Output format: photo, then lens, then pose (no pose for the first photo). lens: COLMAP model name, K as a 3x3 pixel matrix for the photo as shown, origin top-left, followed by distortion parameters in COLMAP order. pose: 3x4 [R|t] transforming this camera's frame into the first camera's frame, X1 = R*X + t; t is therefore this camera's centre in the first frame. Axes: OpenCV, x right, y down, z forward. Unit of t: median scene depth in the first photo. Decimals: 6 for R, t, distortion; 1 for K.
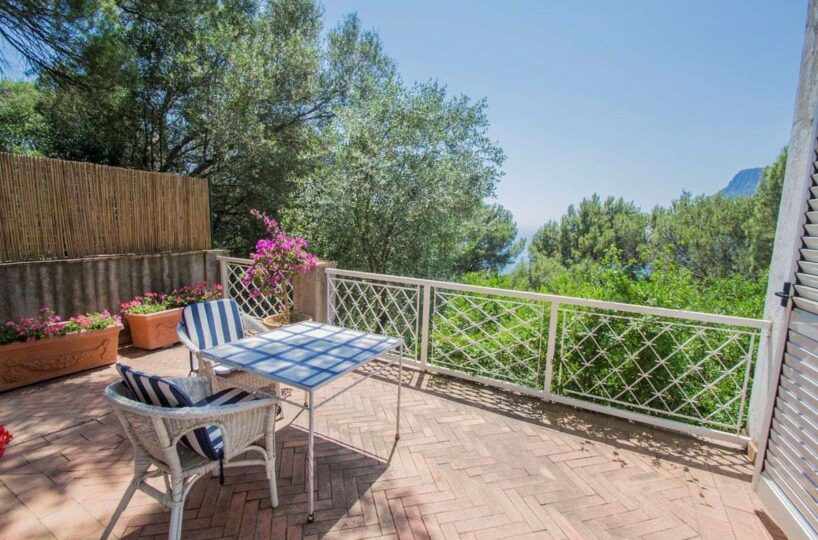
lens RADIAL K [[368.5, 0, 394.8], [0, 368.5, 271.2], [0, 0, 1]] dist [0.009558, -0.012773]
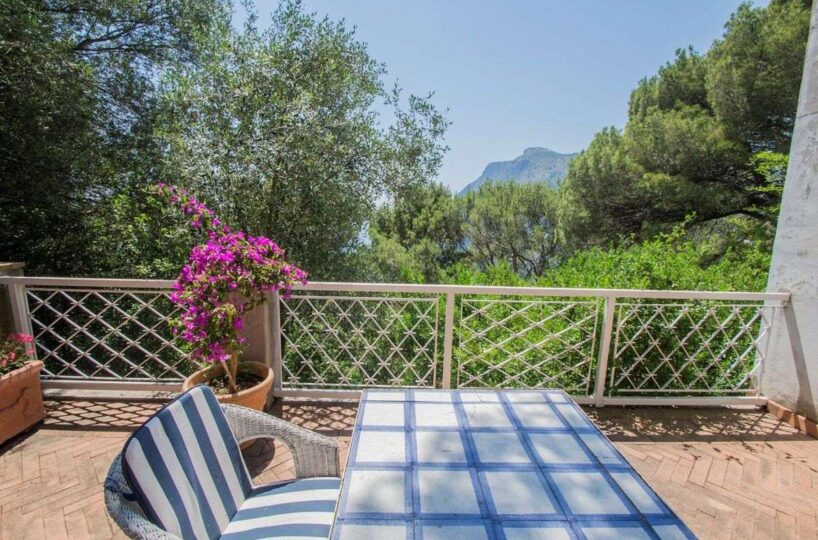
lens RADIAL K [[368.5, 0, 394.8], [0, 368.5, 271.2], [0, 0, 1]] dist [0.009558, -0.012773]
pose [[0.861324, -0.095121, 0.499073, -0.455250], [0.071166, 0.995221, 0.066864, -0.075221], [-0.503048, -0.022074, 0.863977, 0.501062]]
